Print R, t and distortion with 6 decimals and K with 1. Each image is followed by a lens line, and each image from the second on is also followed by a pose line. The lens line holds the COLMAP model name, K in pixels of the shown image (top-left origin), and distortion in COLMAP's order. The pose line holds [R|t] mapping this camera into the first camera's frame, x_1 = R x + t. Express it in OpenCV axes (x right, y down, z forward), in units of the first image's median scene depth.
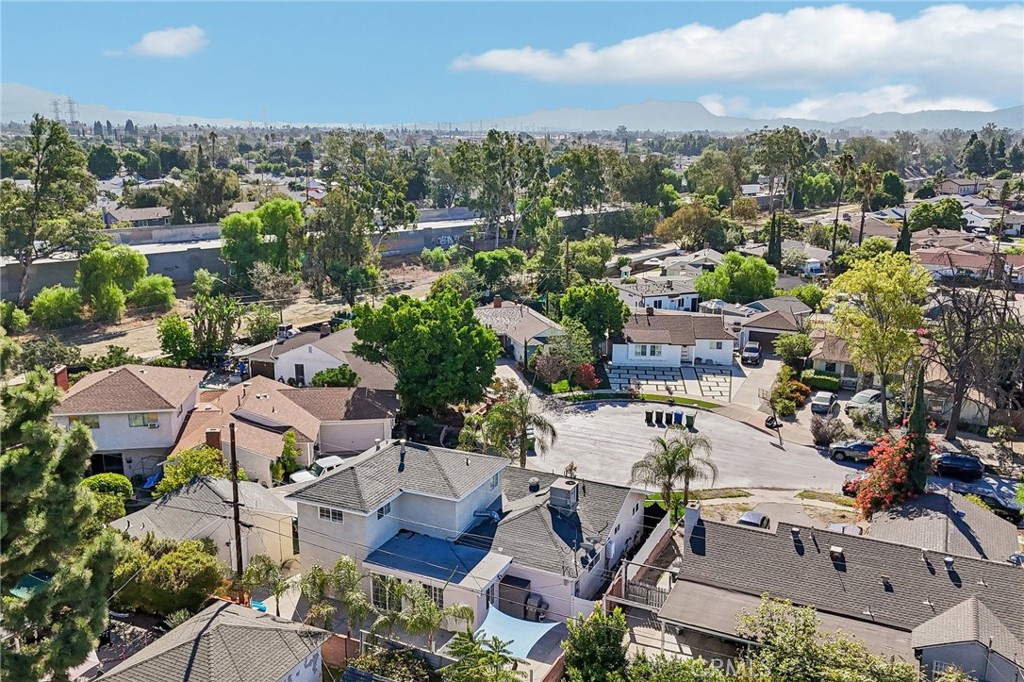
lens RADIAL K [[901.4, 0, 512.0], [0, 901.4, 341.0], [0, 0, 1]] dist [0.080698, -0.076199]
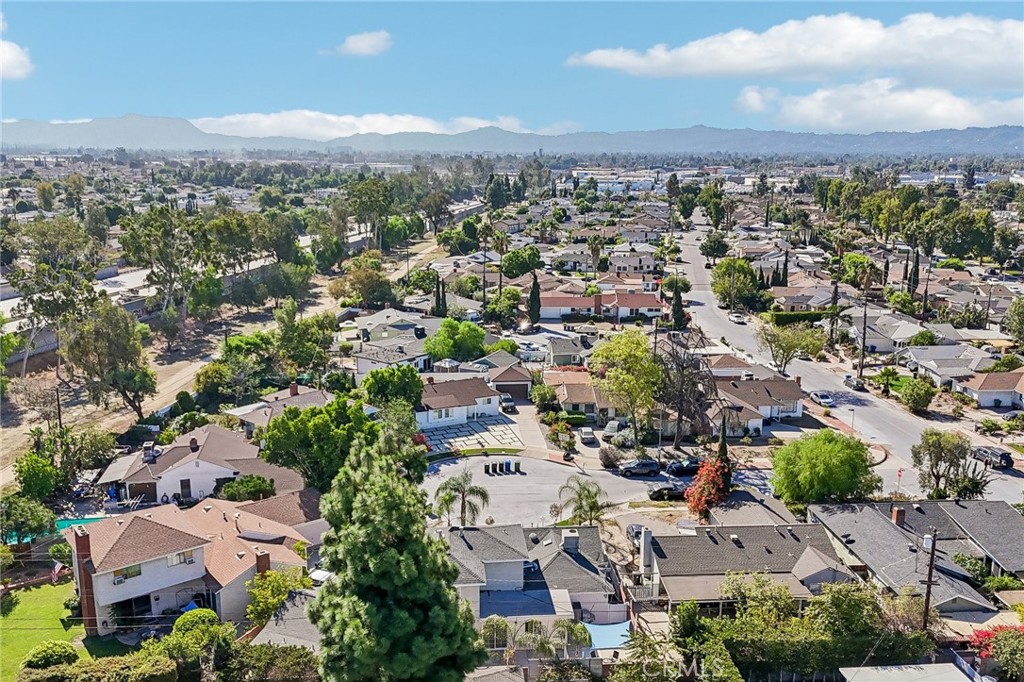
lens RADIAL K [[901.4, 0, 512.0], [0, 901.4, 341.0], [0, 0, 1]] dist [0.080698, -0.076199]
pose [[0.856233, -0.108522, 0.505063, -0.447702], [0.115373, 0.993163, 0.017806, -0.116333], [-0.503542, 0.043025, 0.862899, -0.148174]]
